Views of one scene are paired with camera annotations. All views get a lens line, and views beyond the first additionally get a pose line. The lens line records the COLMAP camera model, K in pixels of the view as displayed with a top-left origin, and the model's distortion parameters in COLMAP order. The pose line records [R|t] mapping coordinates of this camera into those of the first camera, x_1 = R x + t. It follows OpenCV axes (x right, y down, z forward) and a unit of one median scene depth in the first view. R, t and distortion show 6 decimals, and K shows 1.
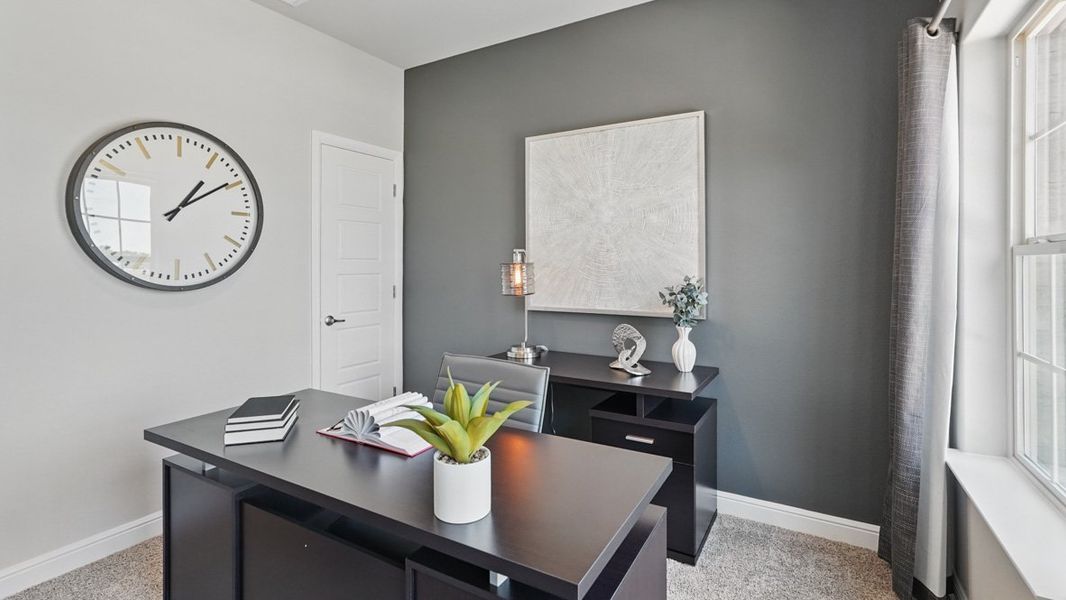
lens RADIAL K [[476.9, 0, 534.7], [0, 476.9, 267.7], [0, 0, 1]] dist [-0.012604, 0.006083]
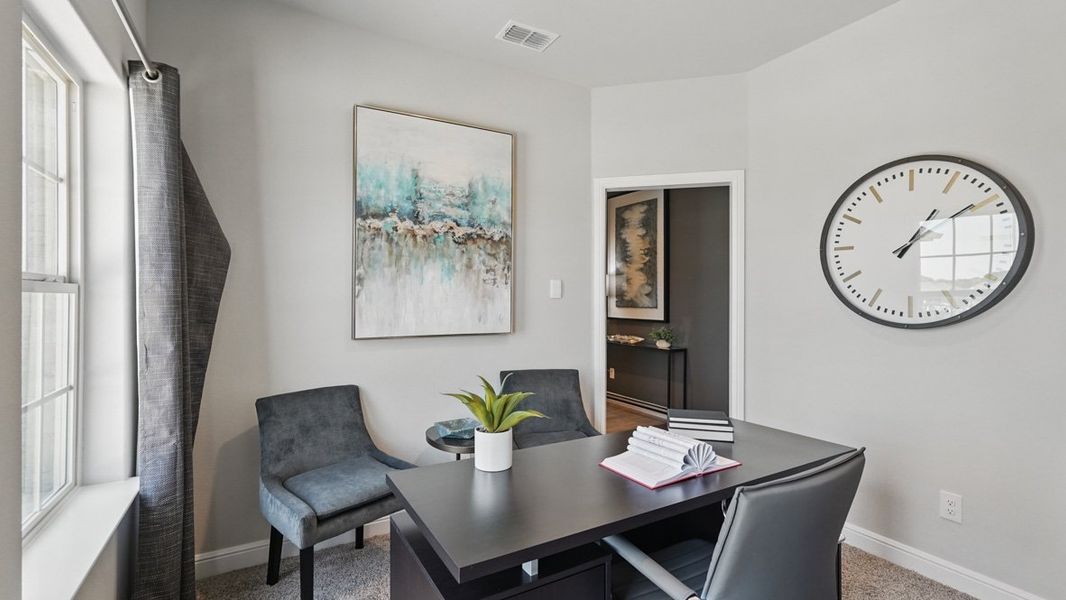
lens RADIAL K [[476.9, 0, 532.6], [0, 476.9, 298.8], [0, 0, 1]] dist [-0.012604, 0.006083]
pose [[-0.452269, 0.002710, -0.891877, 0.455629], [-0.010410, 0.999911, 0.008317, -0.012064], [0.891821, 0.013045, -0.452201, 0.727590]]
